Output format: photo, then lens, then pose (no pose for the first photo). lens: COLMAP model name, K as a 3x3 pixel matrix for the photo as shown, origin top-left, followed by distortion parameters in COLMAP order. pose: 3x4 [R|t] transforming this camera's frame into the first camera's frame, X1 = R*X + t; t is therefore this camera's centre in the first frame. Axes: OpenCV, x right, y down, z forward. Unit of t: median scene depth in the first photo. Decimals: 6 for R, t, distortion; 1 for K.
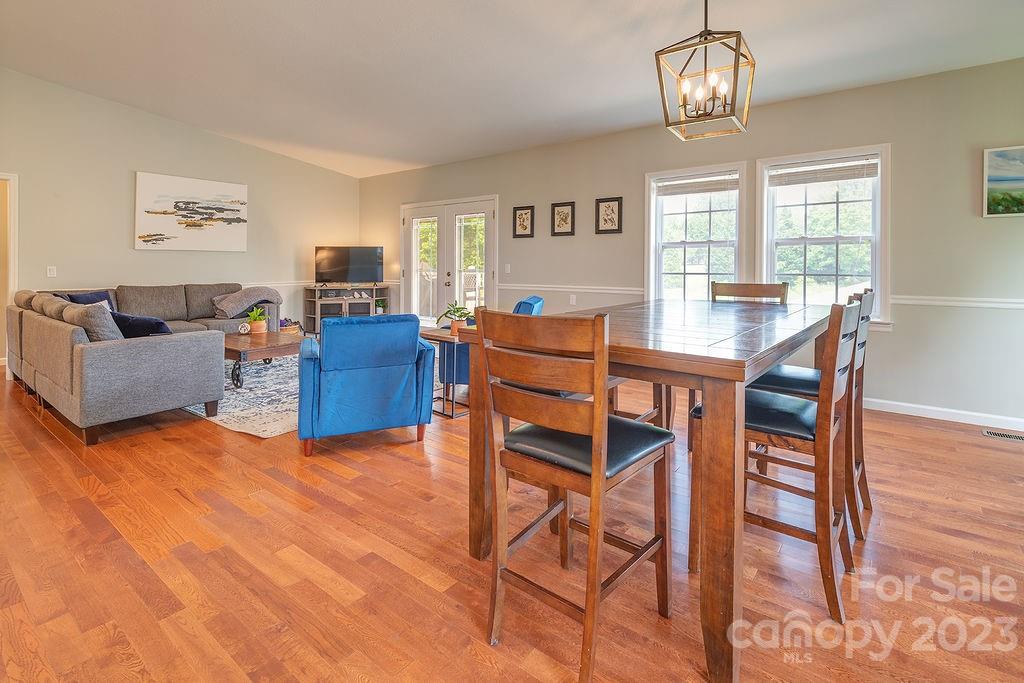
lens RADIAL K [[475.4, 0, 478.7], [0, 475.4, 262.6], [0, 0, 1]] dist [-0.002436, -0.000565]
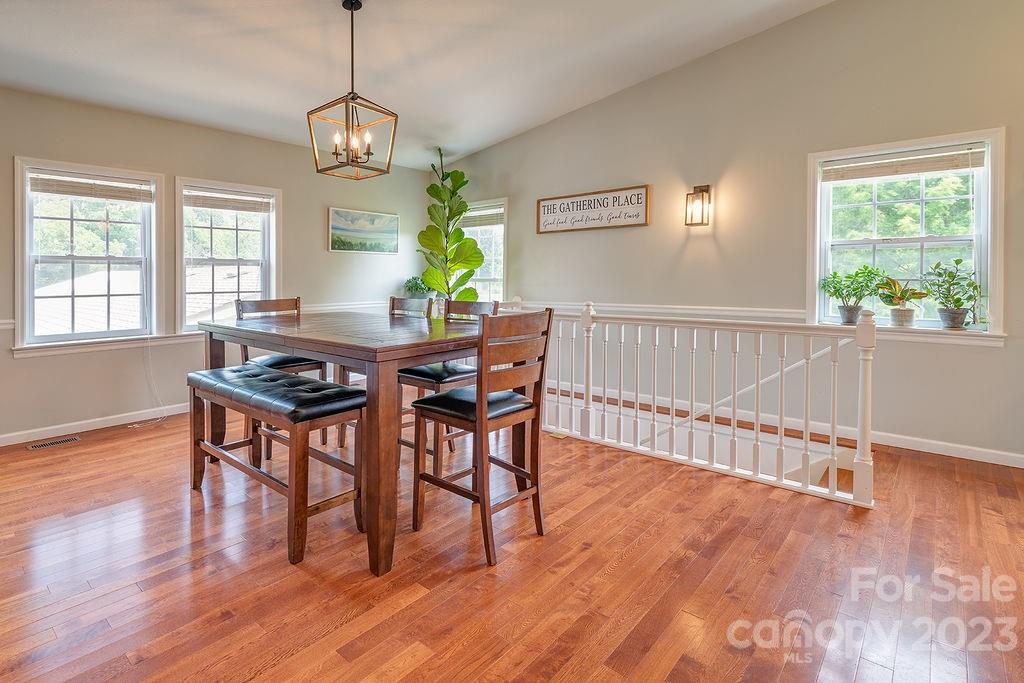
lens RADIAL K [[514.6, 0, 506.9], [0, 514.6, 282.2], [0, 0, 1]] dist [0.030913, -0.000103]
pose [[0.029437, -0.002975, 0.999562, -0.335268], [0.007414, 0.999969, 0.002758, 0.001855], [-0.999539, 0.007329, 0.029458, 0.215845]]
